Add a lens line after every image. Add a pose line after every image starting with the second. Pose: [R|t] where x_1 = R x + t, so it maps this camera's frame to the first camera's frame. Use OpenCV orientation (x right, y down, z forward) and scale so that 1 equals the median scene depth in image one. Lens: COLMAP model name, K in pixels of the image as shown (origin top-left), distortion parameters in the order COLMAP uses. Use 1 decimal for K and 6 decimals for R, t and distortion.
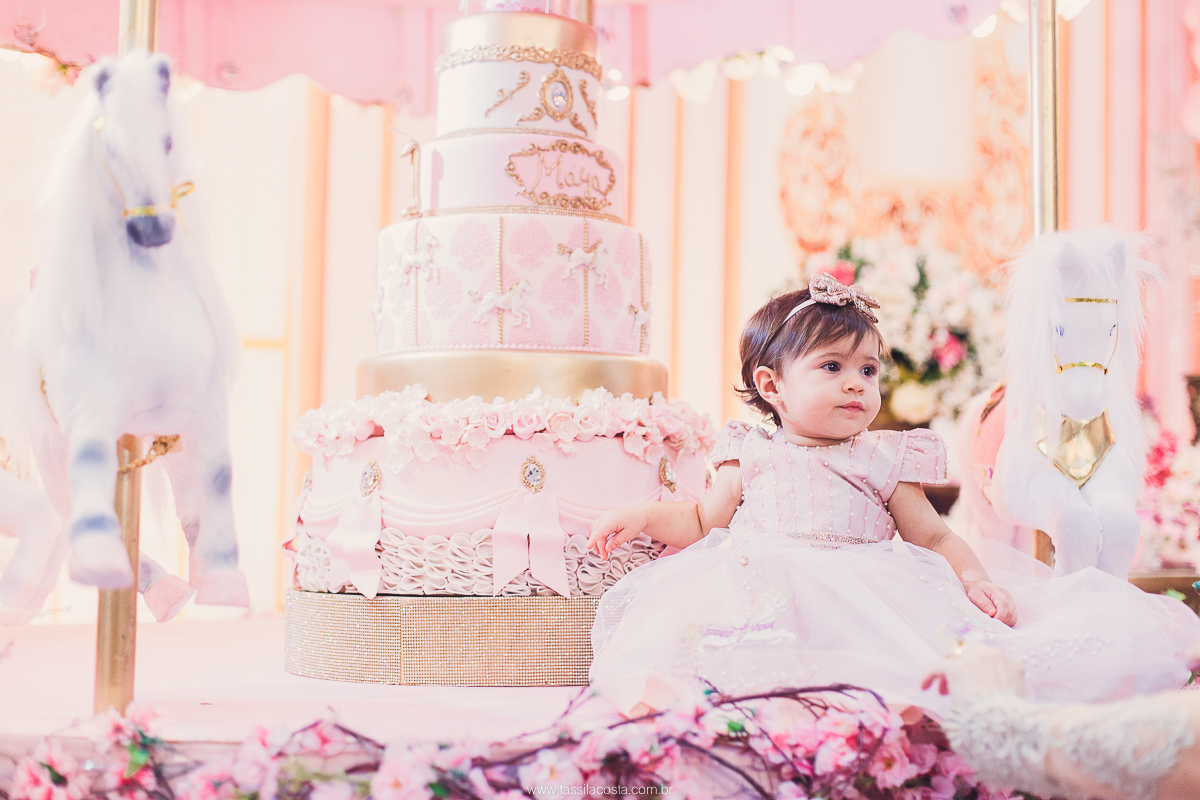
lens RADIAL K [[1743.6, 0, 600.0], [0, 1743.6, 400.0], [0, 0, 1]] dist [0.000712, -0.075727]
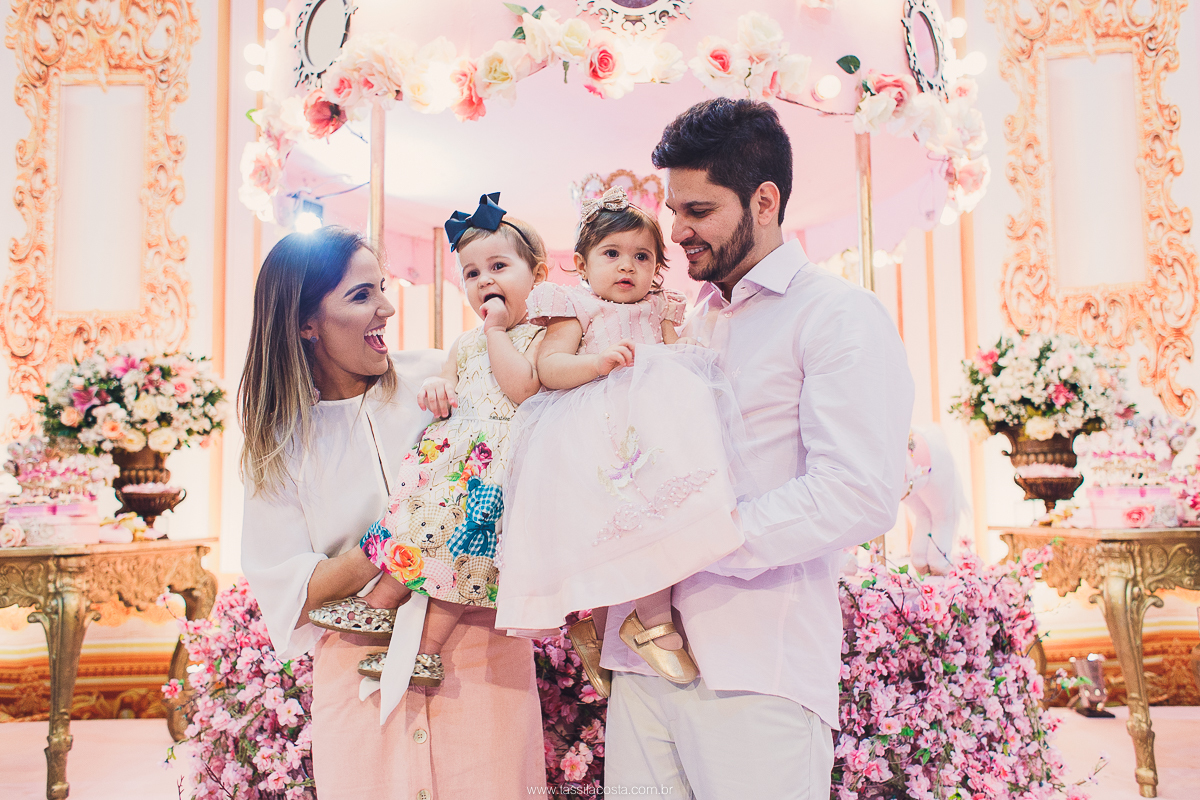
lens RADIAL K [[986.8, 0, 600.0], [0, 986.8, 400.0], [0, 0, 1]] dist [0.022413, 0.000972]
pose [[0.874947, -0.075414, -0.478310, 0.524011], [0.057017, 0.996971, -0.052894, 0.001757], [0.480851, 0.019007, 0.876596, -0.064630]]
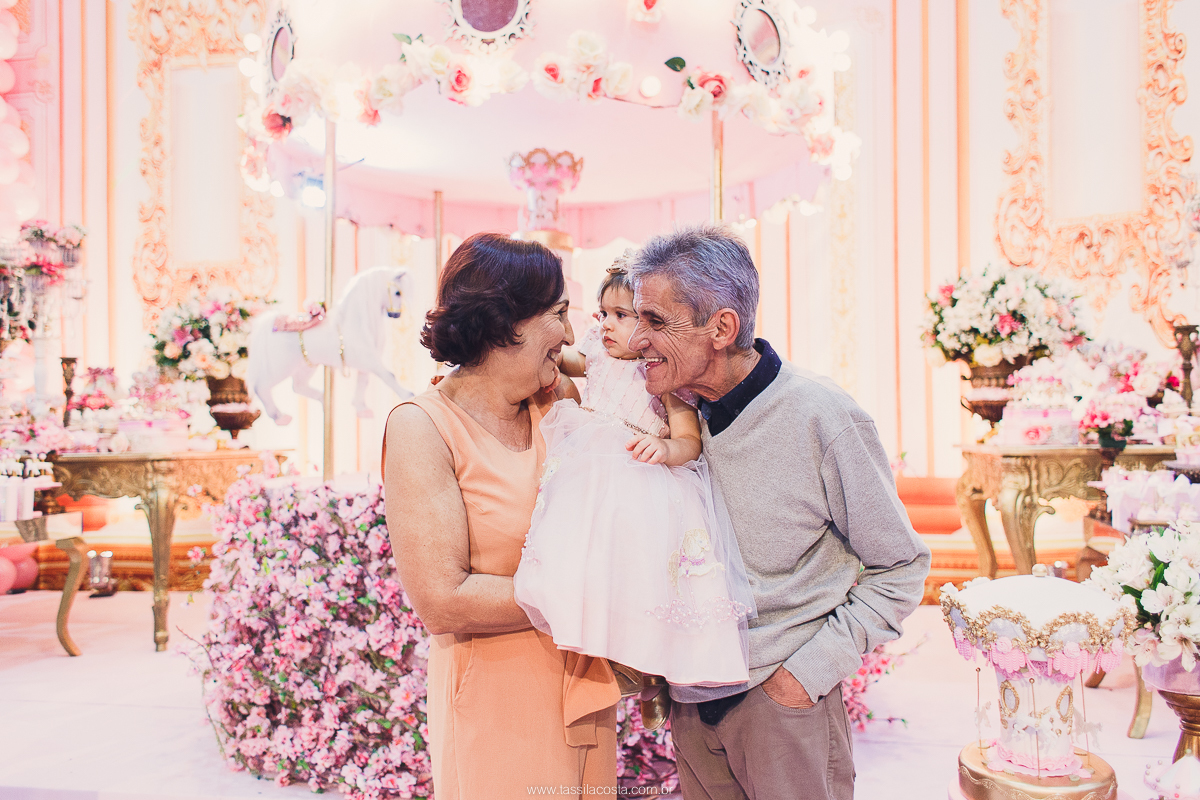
lens RADIAL K [[960.3, 0, 600.0], [0, 960.3, 400.0], [0, 0, 1]] dist [0.026976, -0.012258]
pose [[0.791199, -0.036497, -0.610469, 0.927424], [0.059569, 0.998070, 0.017536, 0.012996], [0.608651, -0.050239, 0.791846, -0.093112]]
